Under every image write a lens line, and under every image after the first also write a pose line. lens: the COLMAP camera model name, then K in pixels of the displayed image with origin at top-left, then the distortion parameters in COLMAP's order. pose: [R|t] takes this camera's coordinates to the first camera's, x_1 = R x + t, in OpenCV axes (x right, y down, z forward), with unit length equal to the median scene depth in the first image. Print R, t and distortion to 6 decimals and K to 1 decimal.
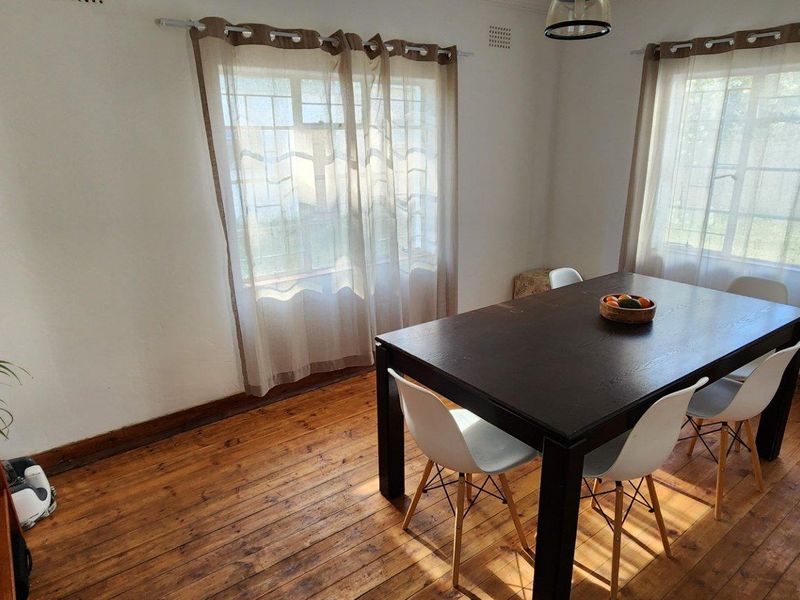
lens RADIAL K [[528.3, 0, 400.6], [0, 528.3, 301.0], [0, 0, 1]] dist [0.007436, -0.000945]
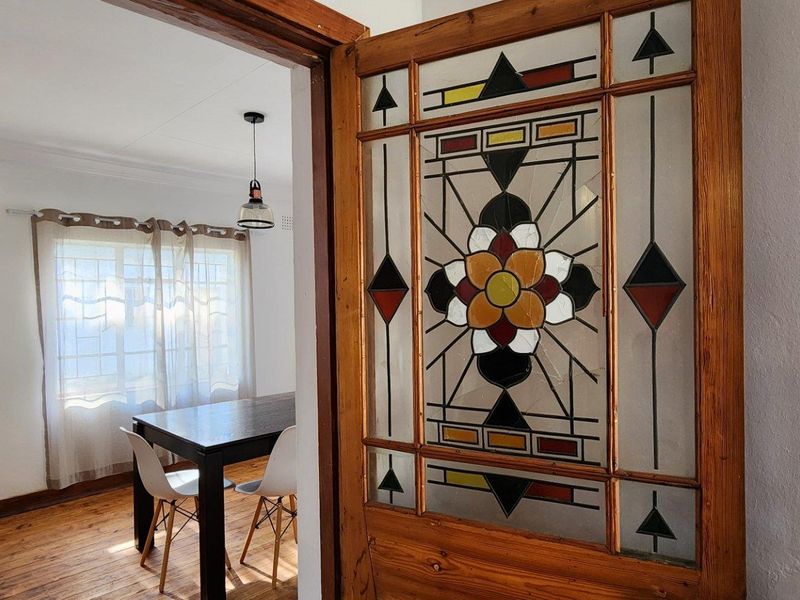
lens RADIAL K [[528.3, 0, 398.6], [0, 528.3, 303.8], [0, 0, 1]] dist [0.007436, -0.000945]
pose [[0.989055, -0.000489, 0.147550, 0.334945], [0.044063, 0.955341, -0.292201, 0.168105], [-0.140817, 0.295504, 0.944906, -0.396782]]
